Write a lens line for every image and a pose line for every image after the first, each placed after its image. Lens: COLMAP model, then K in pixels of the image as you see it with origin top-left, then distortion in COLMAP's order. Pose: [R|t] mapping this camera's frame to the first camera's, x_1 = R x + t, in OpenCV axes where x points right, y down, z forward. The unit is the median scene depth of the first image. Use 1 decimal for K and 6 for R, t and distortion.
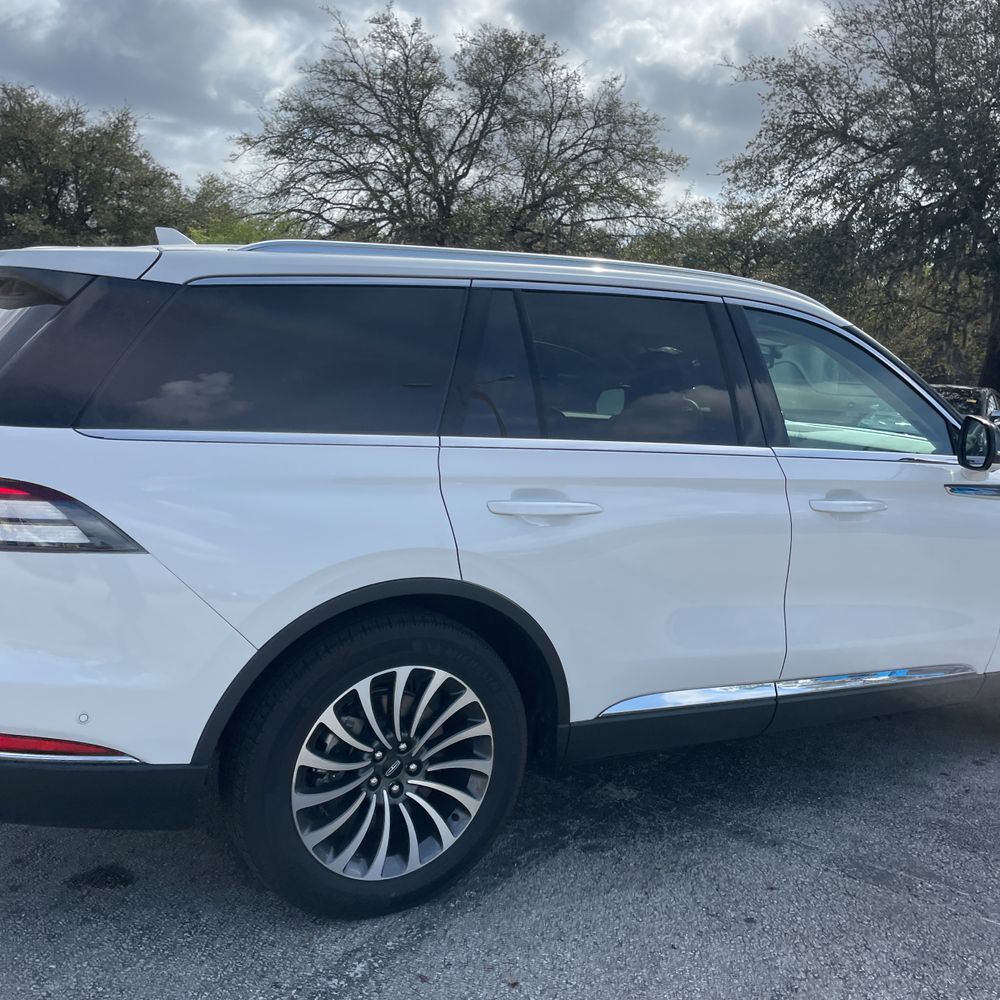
lens RADIAL K [[999.5, 0, 499.0], [0, 999.5, 488.5], [0, 0, 1]] dist [0.097050, -0.126662]
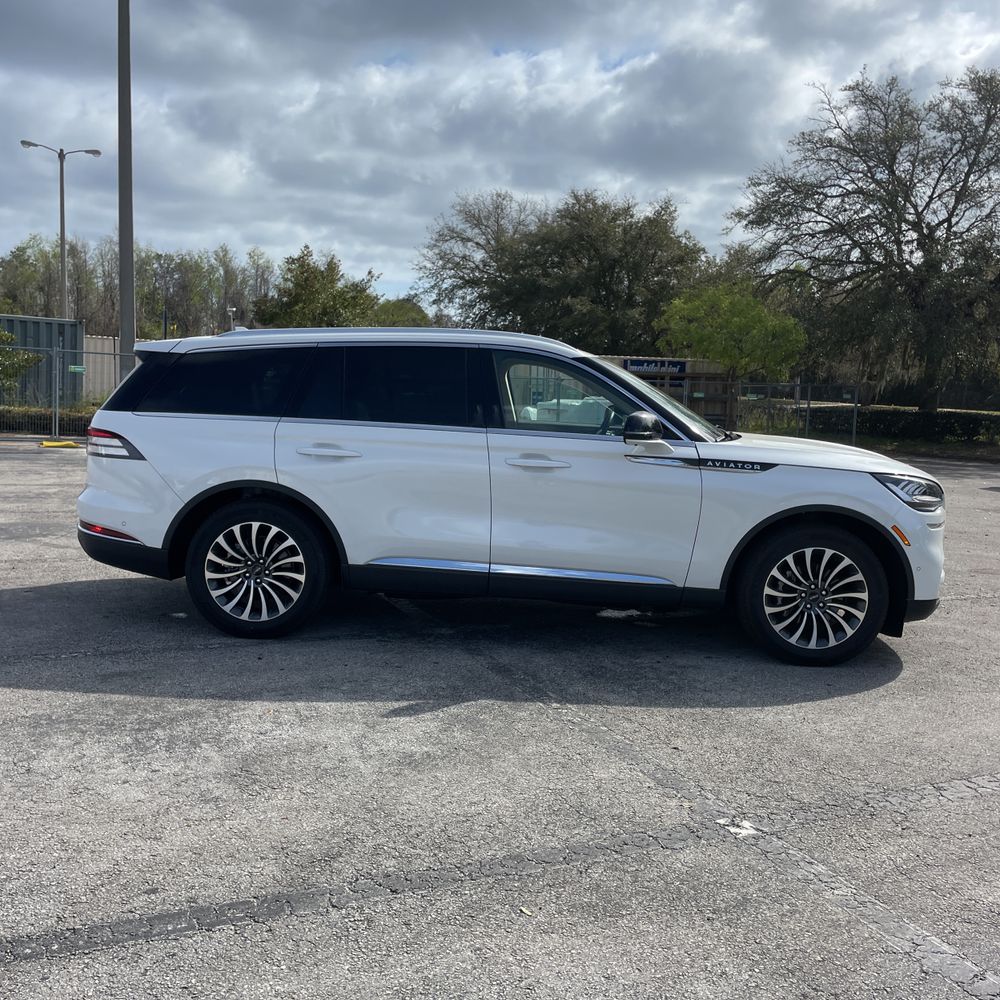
lens RADIAL K [[974.4, 0, 497.9], [0, 974.4, 490.4], [0, 0, 1]] dist [0.098180, -0.120008]
pose [[0.842496, 0.023853, -0.538175, 1.374179], [-0.050822, 0.998083, -0.035323, 0.144660], [0.536301, 0.057111, 0.842093, -0.475169]]
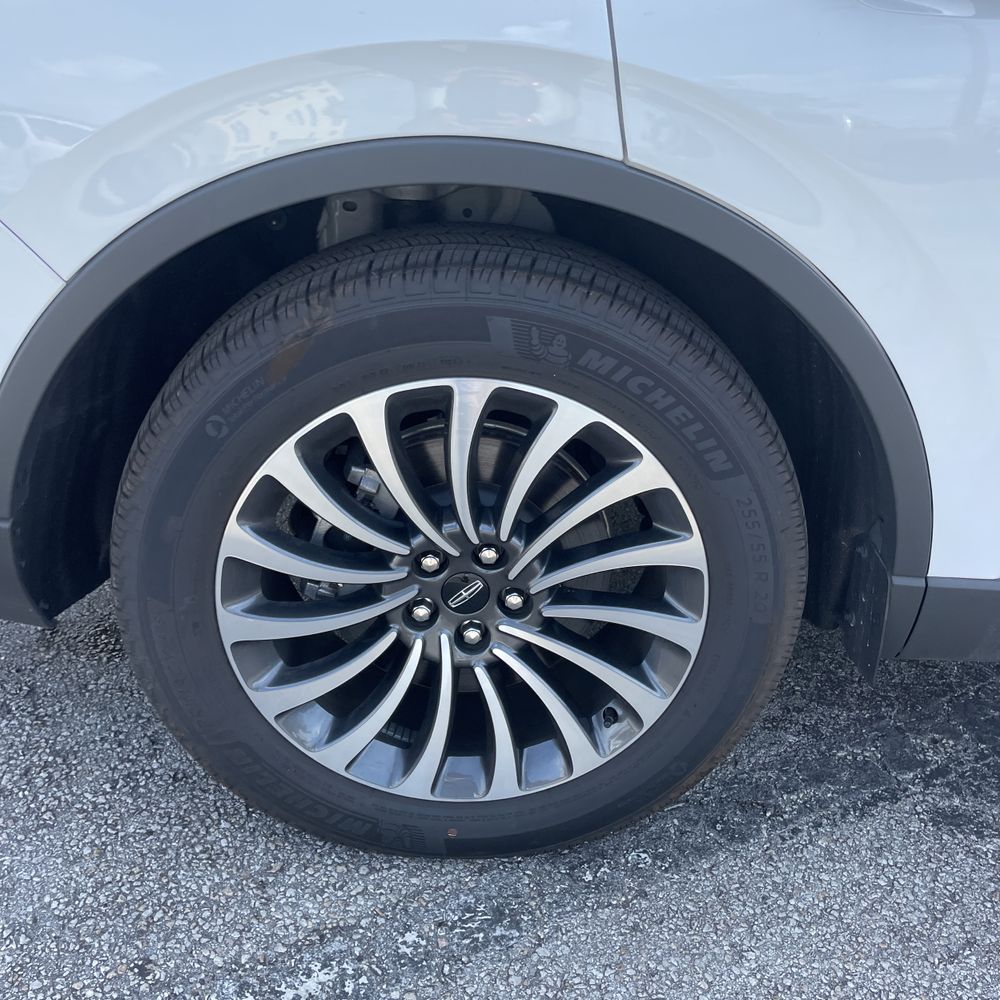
lens RADIAL K [[966.4, 0, 521.2], [0, 966.4, 480.0], [0, 0, 1]] dist [0.106582, -0.142867]
pose [[0.882998, 0.179297, -0.433783, 0.092447], [-0.054994, 0.957320, 0.283749, 0.095972], [0.466145, -0.226694, 0.855172, 0.610126]]
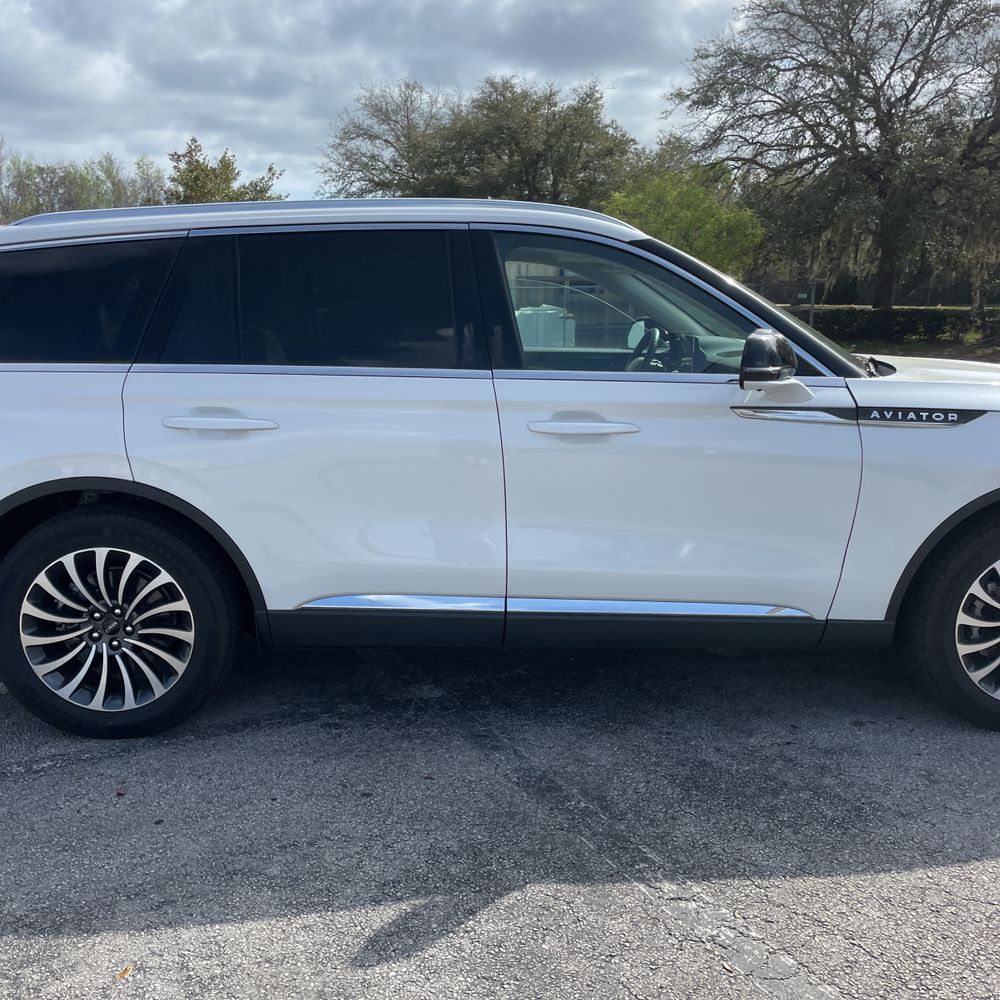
lens RADIAL K [[989.1, 0, 480.1], [0, 989.1, 503.5], [0, 0, 1]] dist [0.079092, -0.109139]
pose [[0.875036, 0.034624, -0.482819, 0.857205], [-0.005826, 0.998120, 0.061017, 0.038713], [0.484023, -0.050579, 0.873592, 0.120936]]
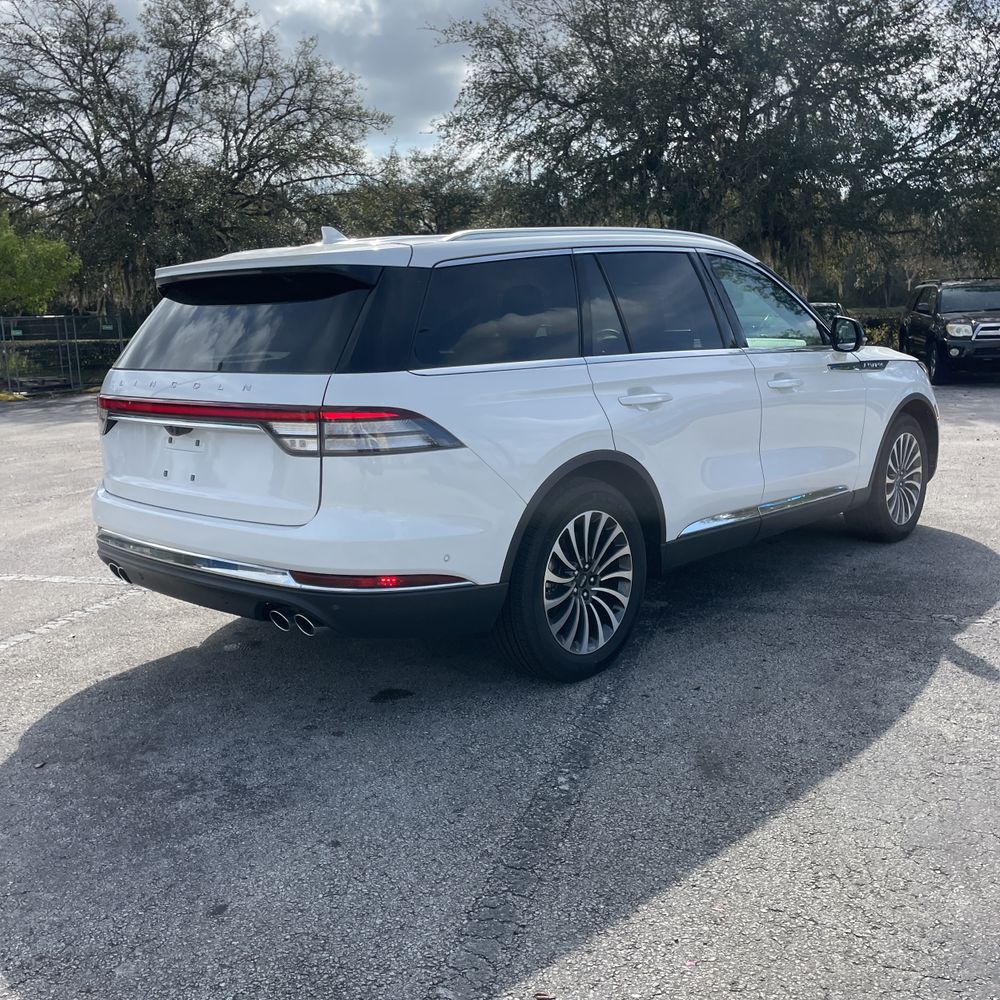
lens RADIAL K [[999.5, 0, 499.0], [0, 999.5, 488.5], [0, 0, 1]] dist [0.097050, -0.126662]
pose [[0.949787, -0.140287, 0.279687, -0.586142], [0.128569, 0.989889, 0.059908, 0.033346], [-0.285263, -0.020940, 0.958220, -0.367904]]
